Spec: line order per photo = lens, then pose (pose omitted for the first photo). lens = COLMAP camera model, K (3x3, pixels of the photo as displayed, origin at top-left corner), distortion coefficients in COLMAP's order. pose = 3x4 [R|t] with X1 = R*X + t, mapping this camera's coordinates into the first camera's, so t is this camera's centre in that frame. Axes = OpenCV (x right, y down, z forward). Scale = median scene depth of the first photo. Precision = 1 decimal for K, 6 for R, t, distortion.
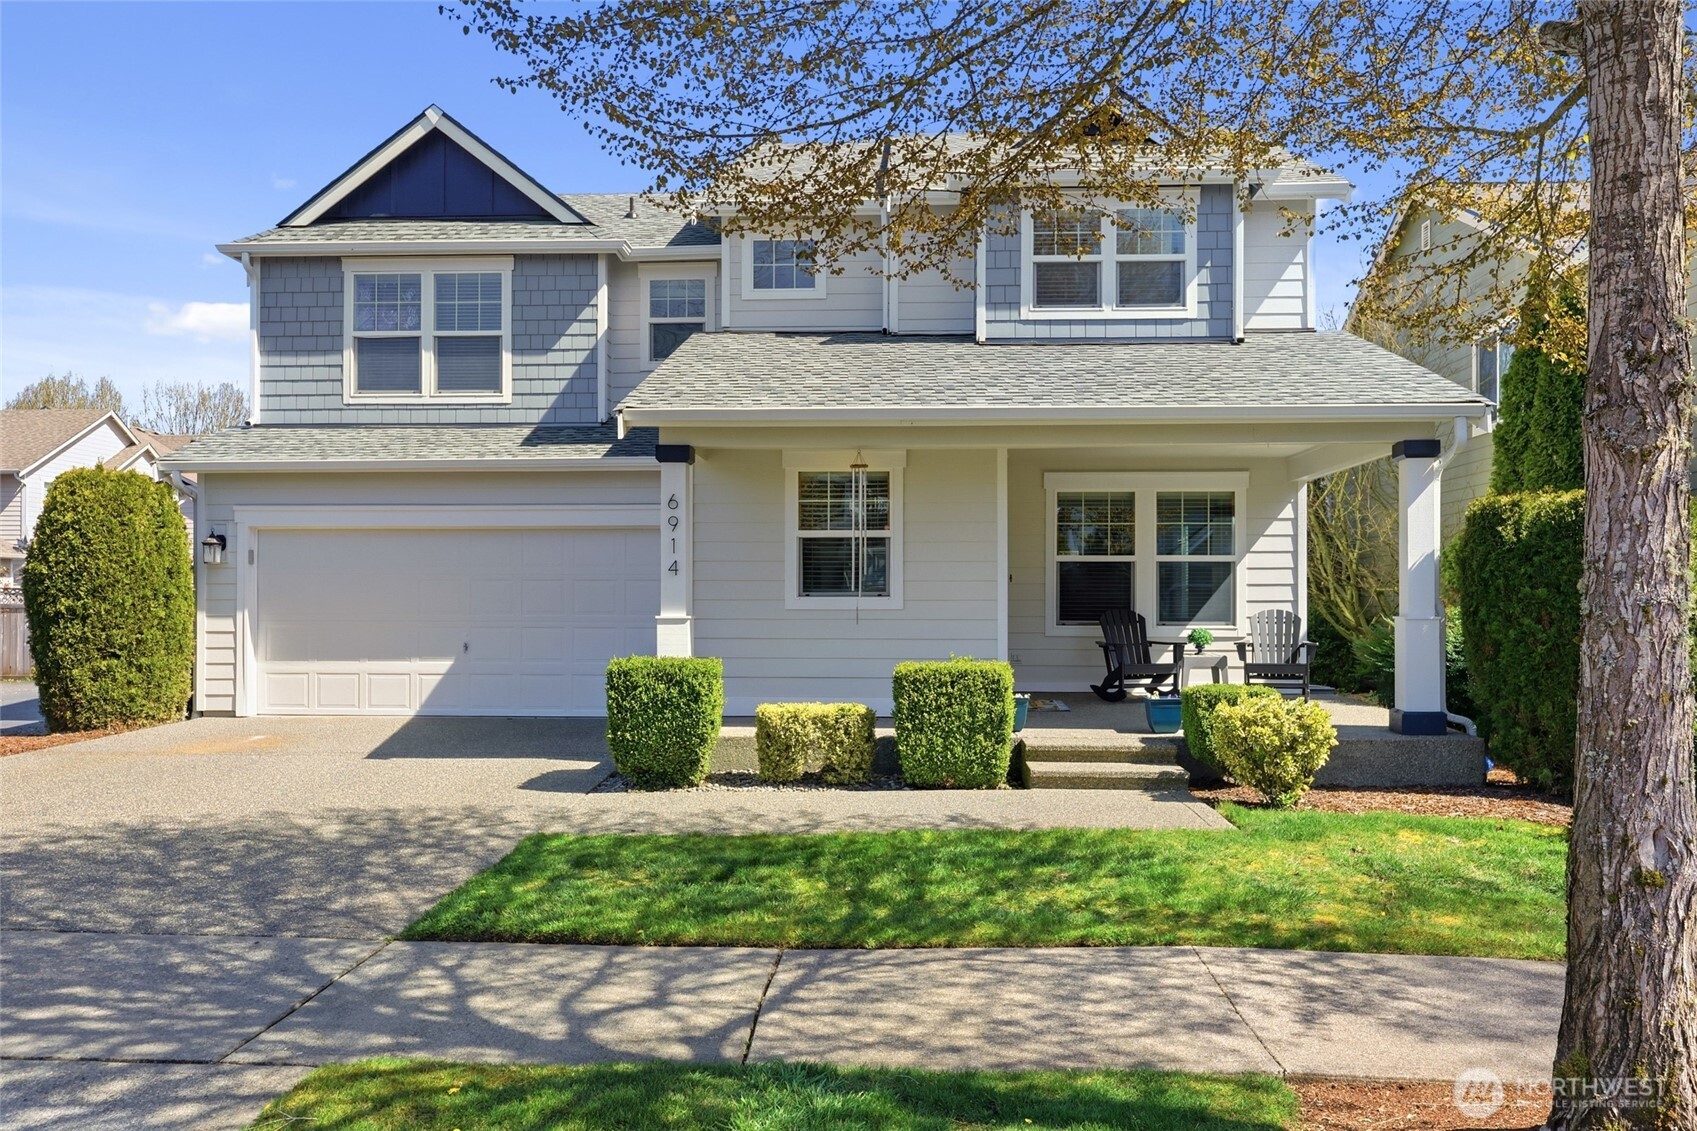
lens RADIAL K [[1266.3, 0, 845.9], [0, 1266.3, 603.7], [0, 0, 1]] dist [-0.001288, -0.002114]
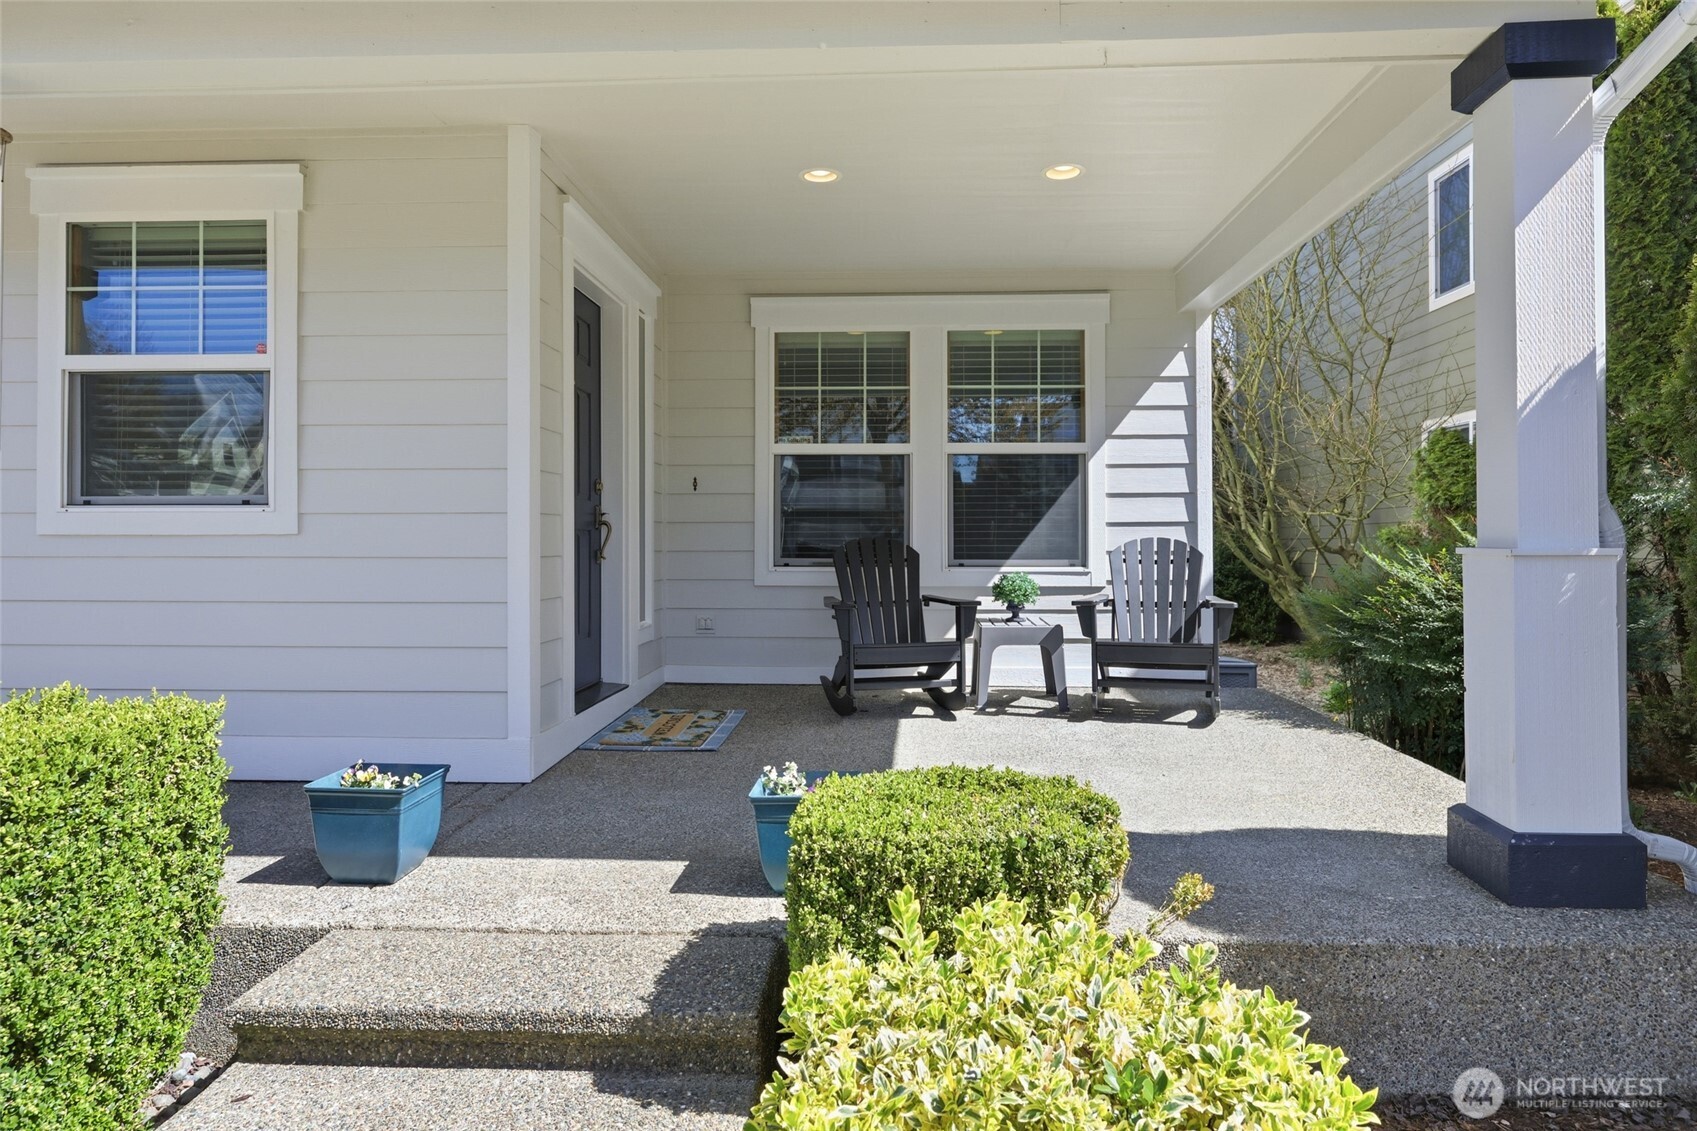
lens RADIAL K [[1027.5, 0, 844.1], [0, 1027.5, 527.2], [0, 0, 1]] dist [0.005039, 0.000176]
pose [[0.999966, -0.000859, 0.008245, 0.195723], [0.000977, 0.999897, -0.014314, 0.006229], [-0.008232, 0.014322, 0.999864, 0.541904]]
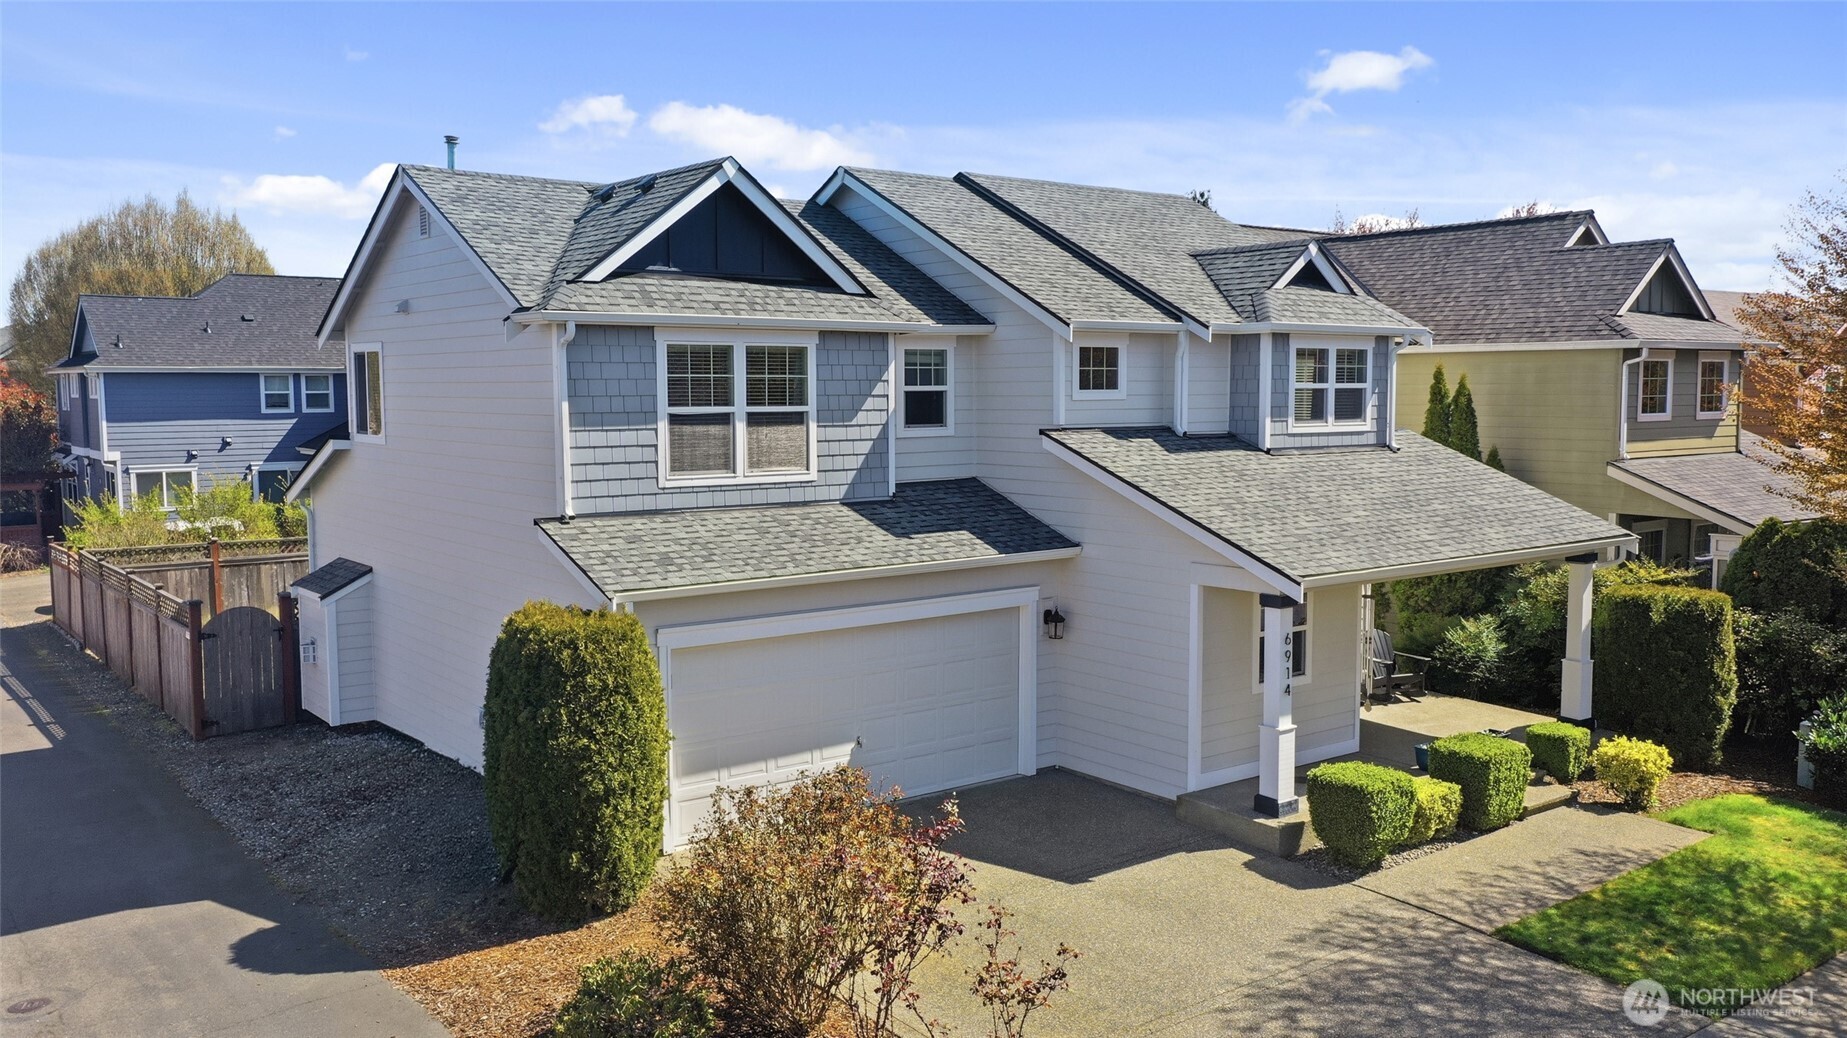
lens RADIAL K [[1506.6, 0, 923.5], [0, 1506.6, 519.0], [0, 0, 1]] dist [0.014463, 0.010546]
pose [[0.759561, -0.063360, 0.647343, -1.070908], [0.003818, 0.995661, 0.092973, -0.264718], [-0.650425, -0.068147, 0.756507, 0.071295]]
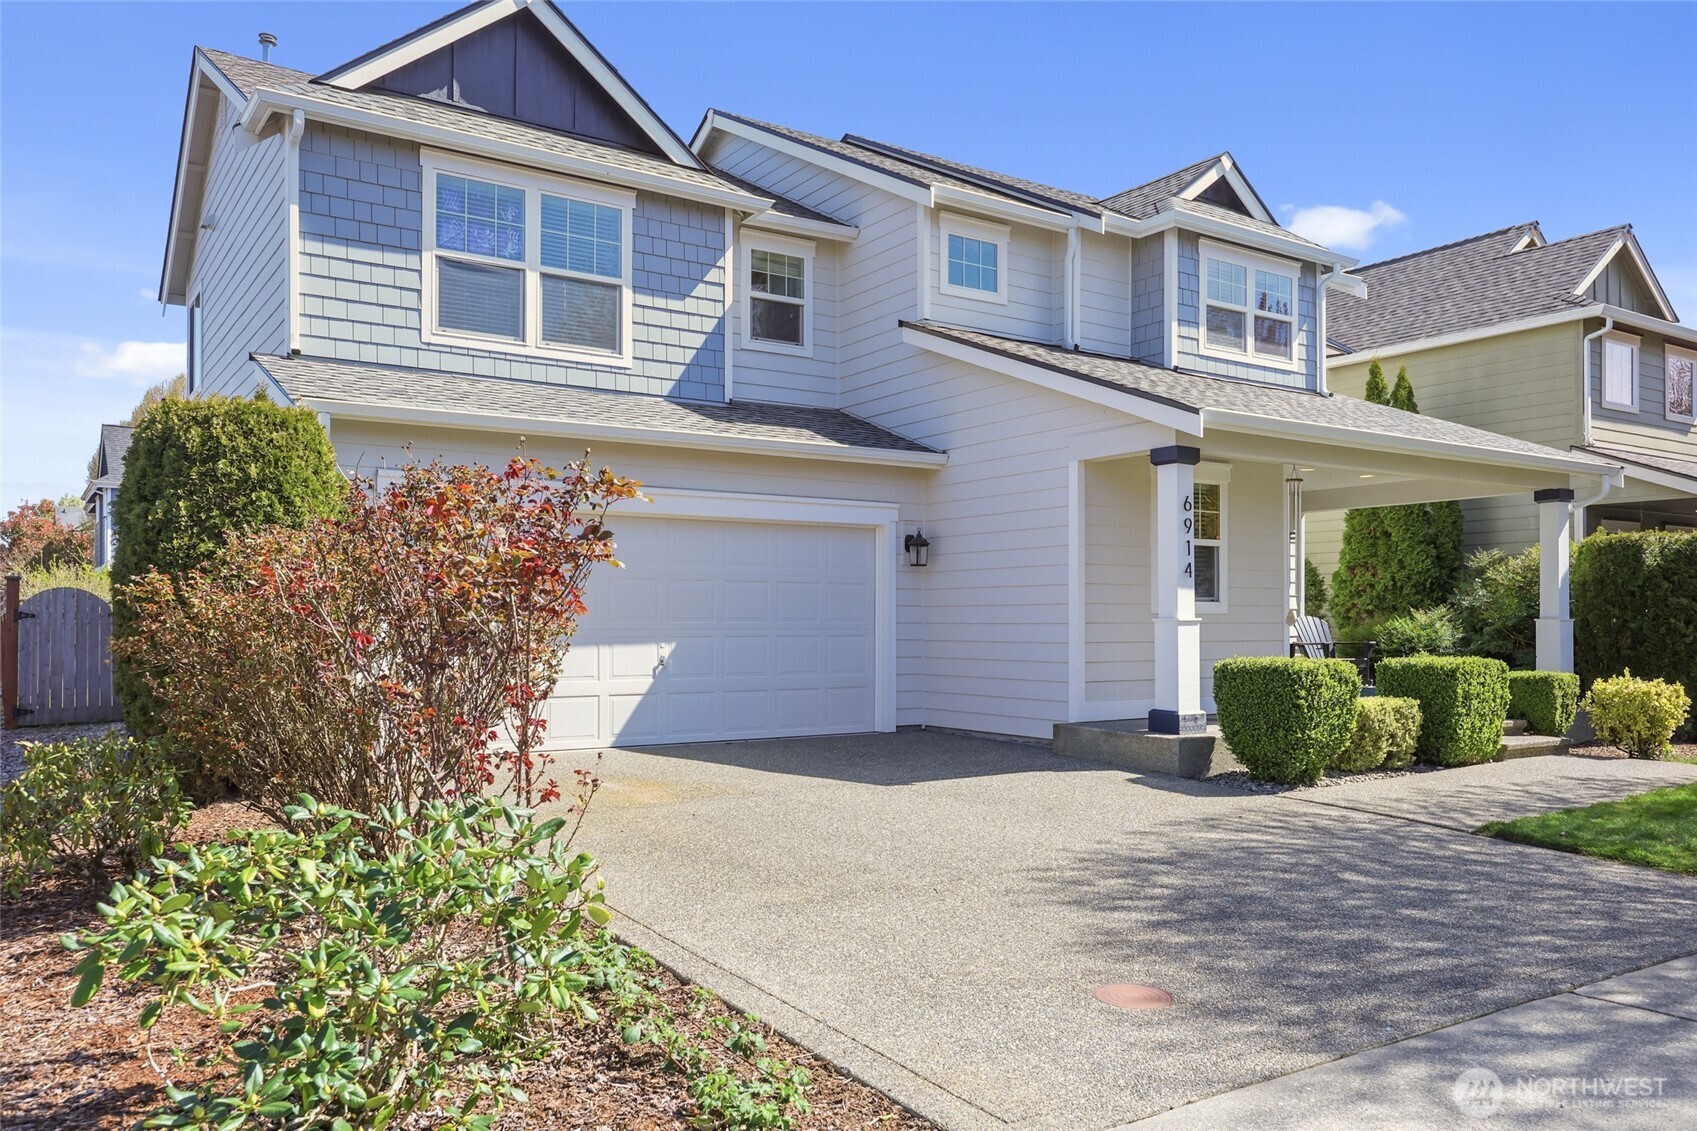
lens RADIAL K [[1275.3, 0, 850.6], [0, 1275.3, 623.4], [0, 0, 1]] dist [0.000487, -0.001830]
pose [[0.799294, -0.001016, 0.600939, -0.731068], [0.000694, 0.999999, 0.000768, 0.010004], [-0.600940, -0.000196, 0.799294, 0.272080]]
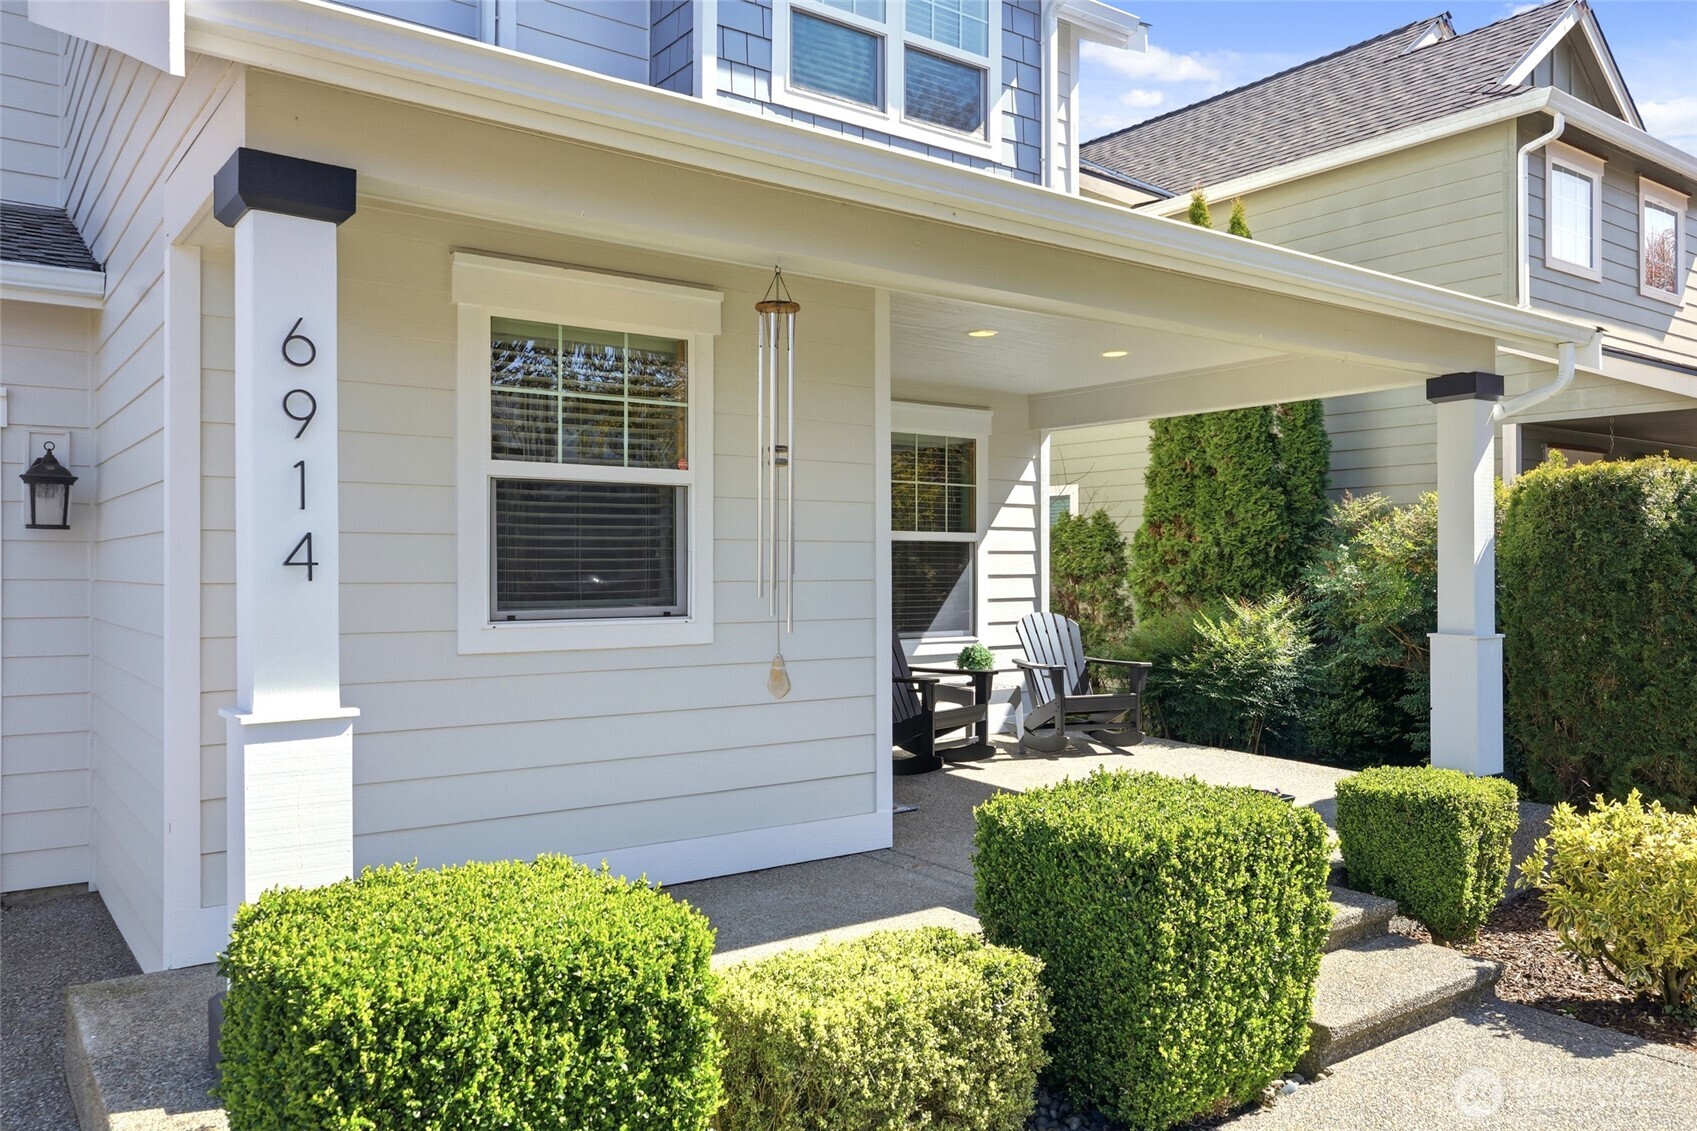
lens RADIAL K [[1265.6, 0, 866.9], [0, 1265.6, 570.0], [0, 0, 1]] dist [0.005121, -0.000181]
pose [[0.765868, -0.002377, 0.642993, -0.175300], [0.001713, 0.999997, 0.001656, -0.019281], [-0.642995, -0.000167, 0.765870, 0.515920]]
